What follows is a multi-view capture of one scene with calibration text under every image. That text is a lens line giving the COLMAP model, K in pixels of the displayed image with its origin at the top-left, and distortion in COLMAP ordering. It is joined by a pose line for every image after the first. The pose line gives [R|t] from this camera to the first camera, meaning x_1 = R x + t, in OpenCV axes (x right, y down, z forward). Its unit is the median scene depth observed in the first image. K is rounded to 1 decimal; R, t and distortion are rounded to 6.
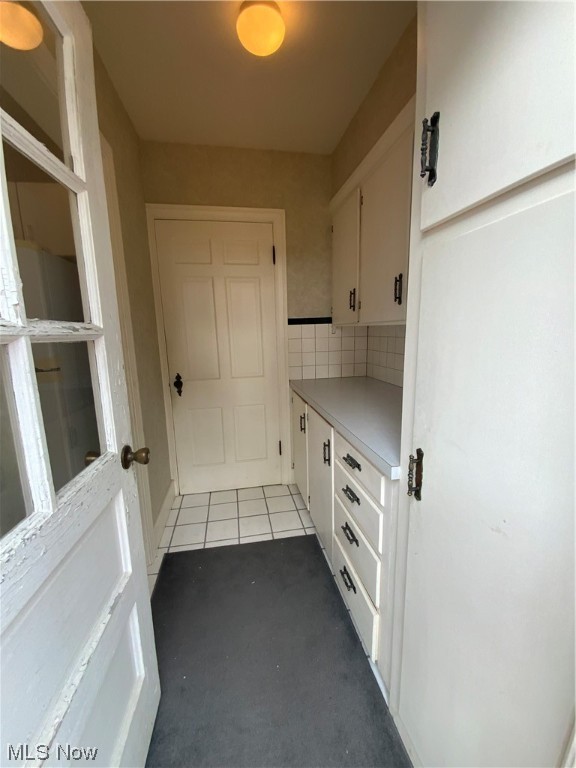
lens RADIAL K [[307.6, 0, 285.6], [0, 307.6, 383.8], [0, 0, 1]] dist [0.007221, -0.007769]
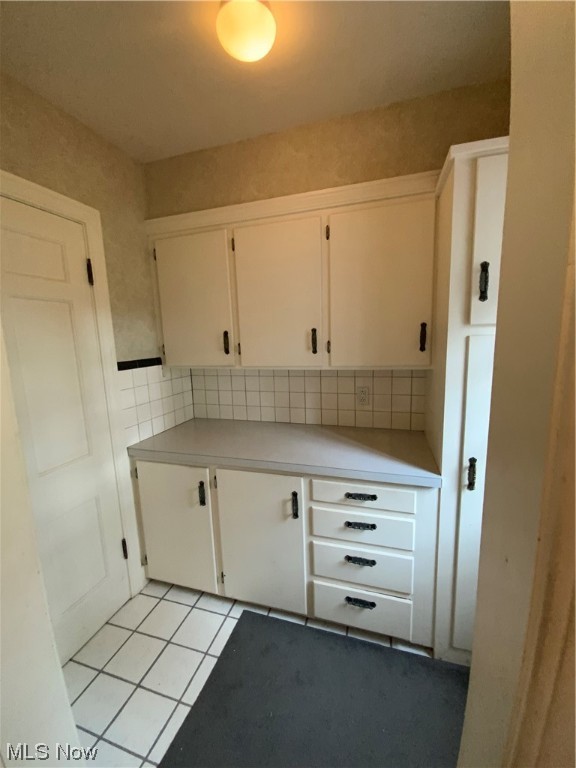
lens RADIAL K [[307.6, 0, 284.2], [0, 307.6, 385.9], [0, 0, 1]] dist [0.007221, -0.007769]
pose [[0.483900, -0.121396, 0.866663, -0.427806], [0.174542, 0.983823, 0.040351, -0.119454], [-0.857541, 0.131743, 0.497260, 0.322483]]
